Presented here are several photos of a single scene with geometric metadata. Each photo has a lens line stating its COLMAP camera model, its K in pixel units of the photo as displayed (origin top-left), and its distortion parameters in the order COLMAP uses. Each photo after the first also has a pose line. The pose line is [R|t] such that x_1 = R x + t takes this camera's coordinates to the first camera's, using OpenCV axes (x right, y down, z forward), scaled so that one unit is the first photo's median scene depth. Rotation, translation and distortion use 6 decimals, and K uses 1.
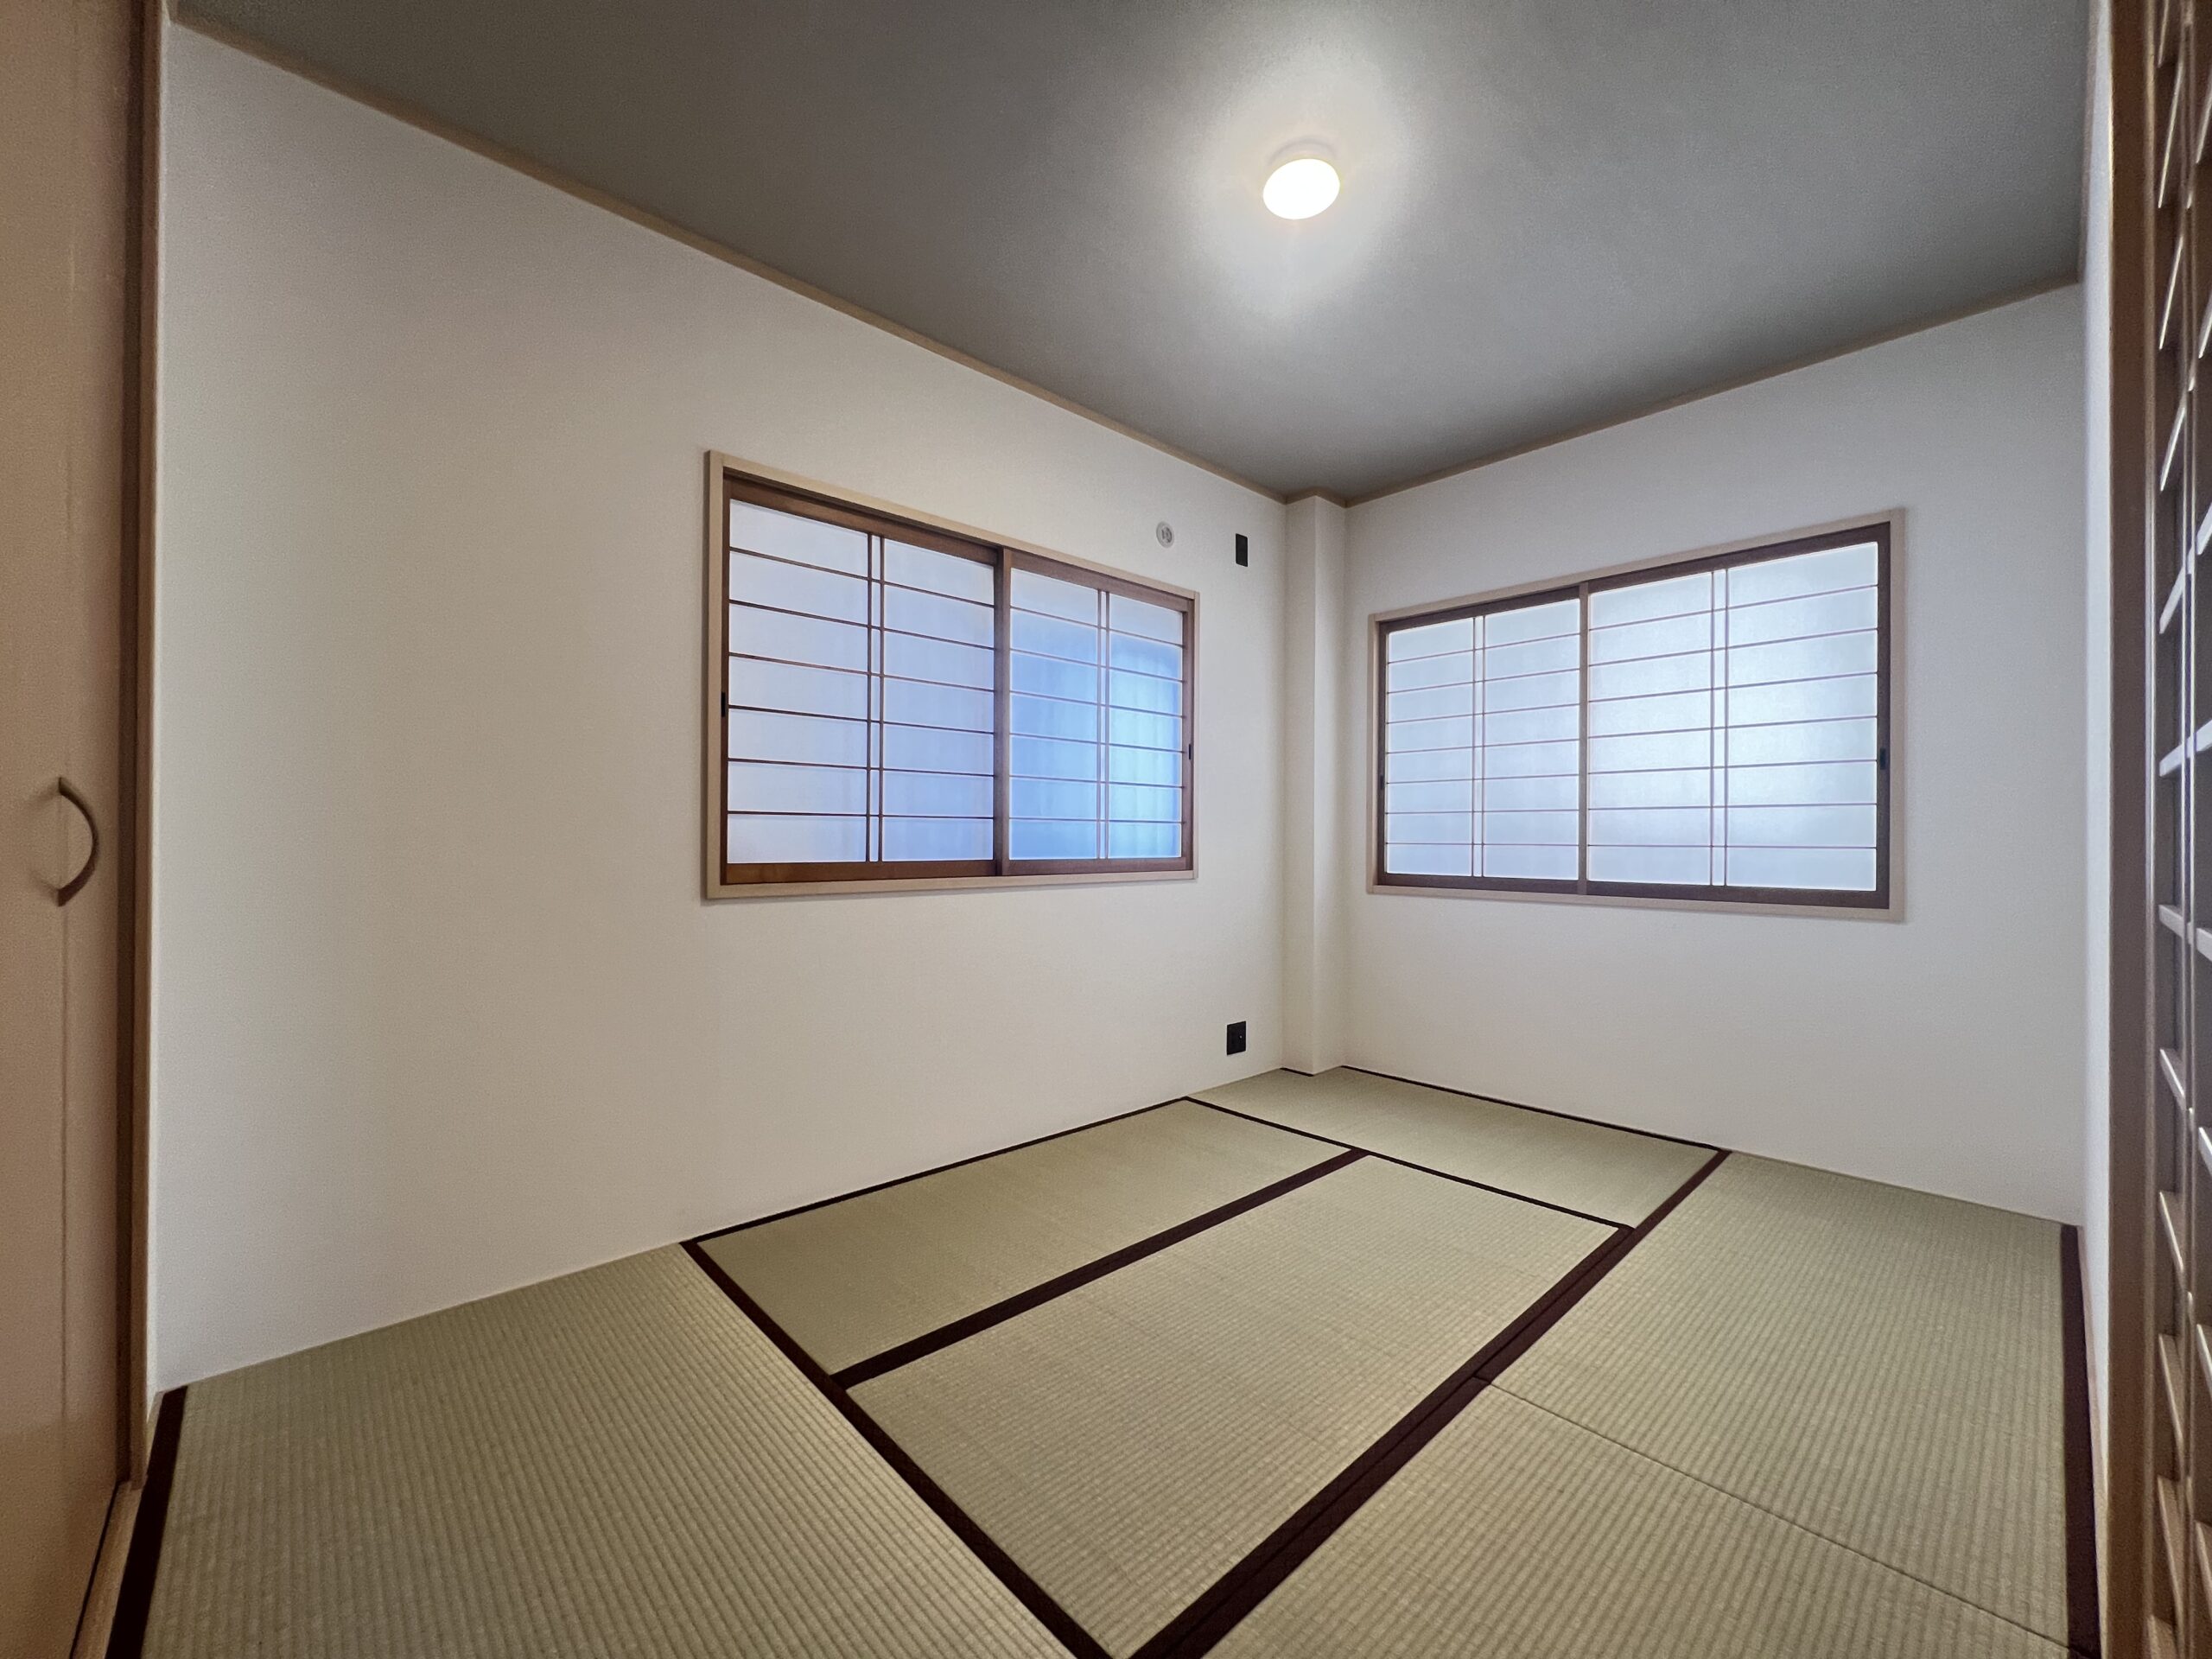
lens RADIAL K [[883.5, 0, 1109.2], [0, 883.5, 827.4], [0, 0, 1]] dist [-0.001524, 0.001233]
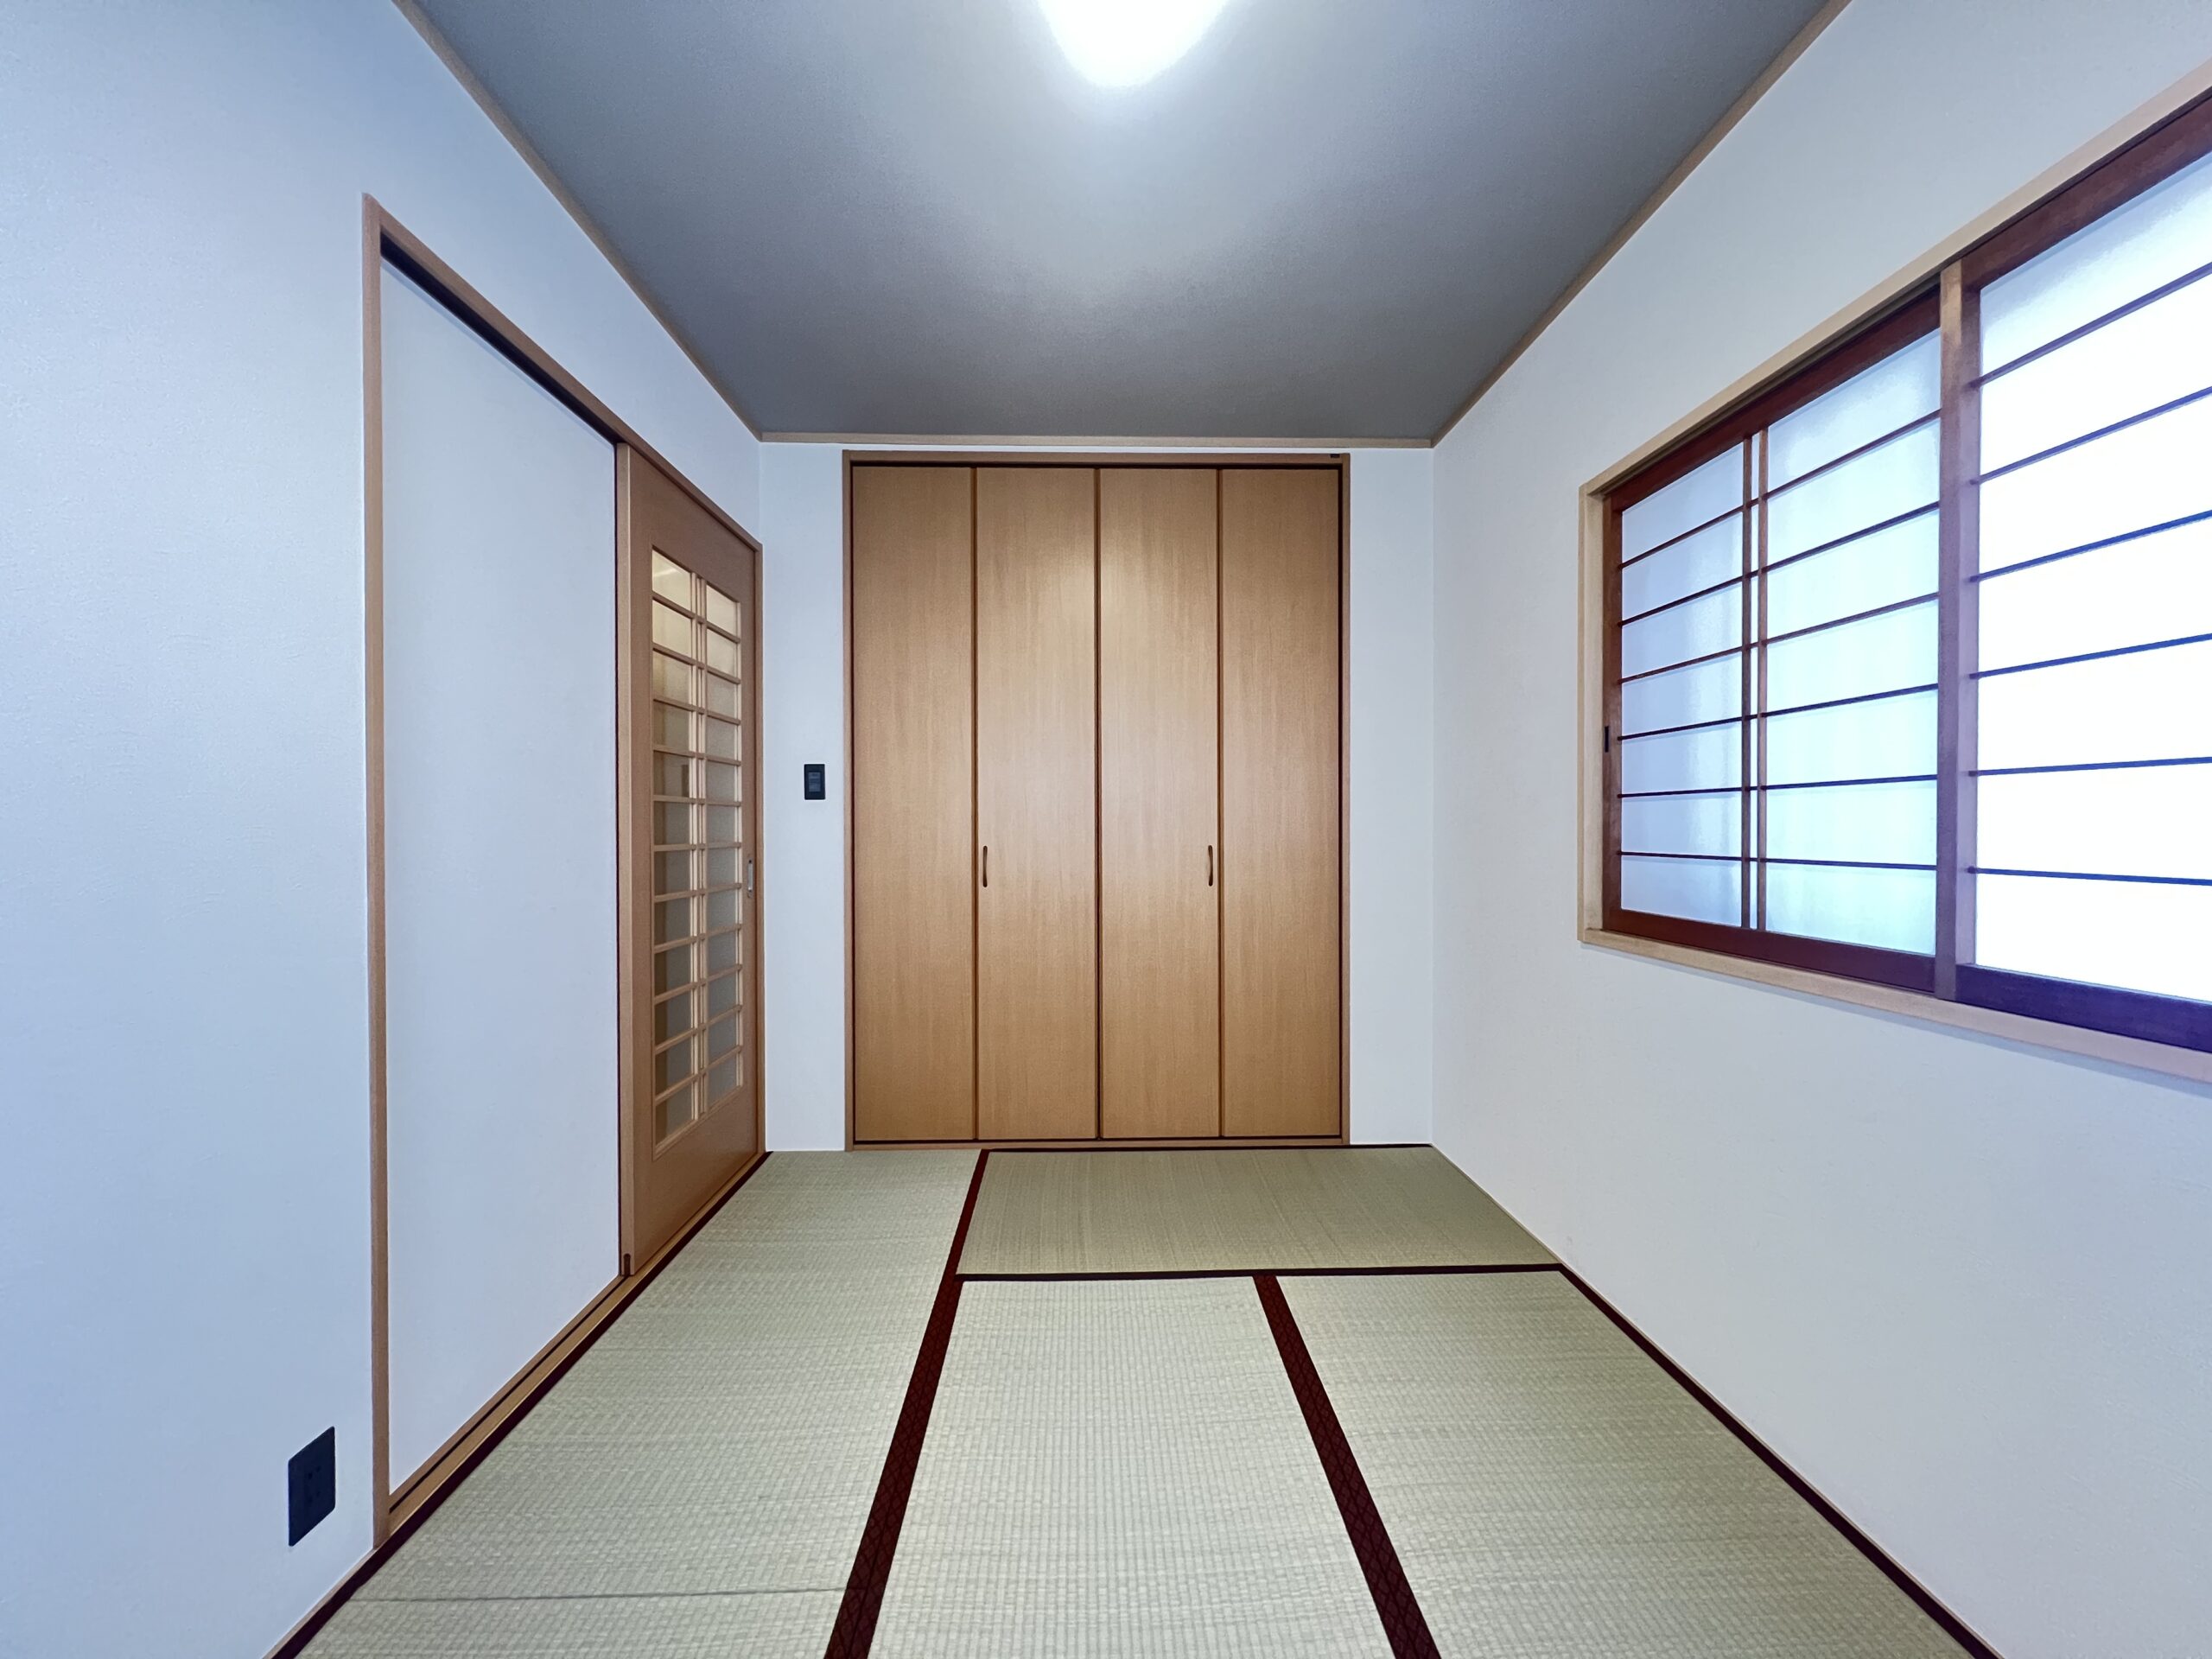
lens RADIAL K [[883.5, 0, 1107.9], [0, 883.5, 831.9], [0, 0, 1]] dist [-0.001524, 0.001233]
pose [[-0.658474, 0.002334, -0.752600, 0.607847], [0.000180, 0.999996, 0.002943, -0.041512], [0.752604, 0.001802, -0.658471, 1.189721]]
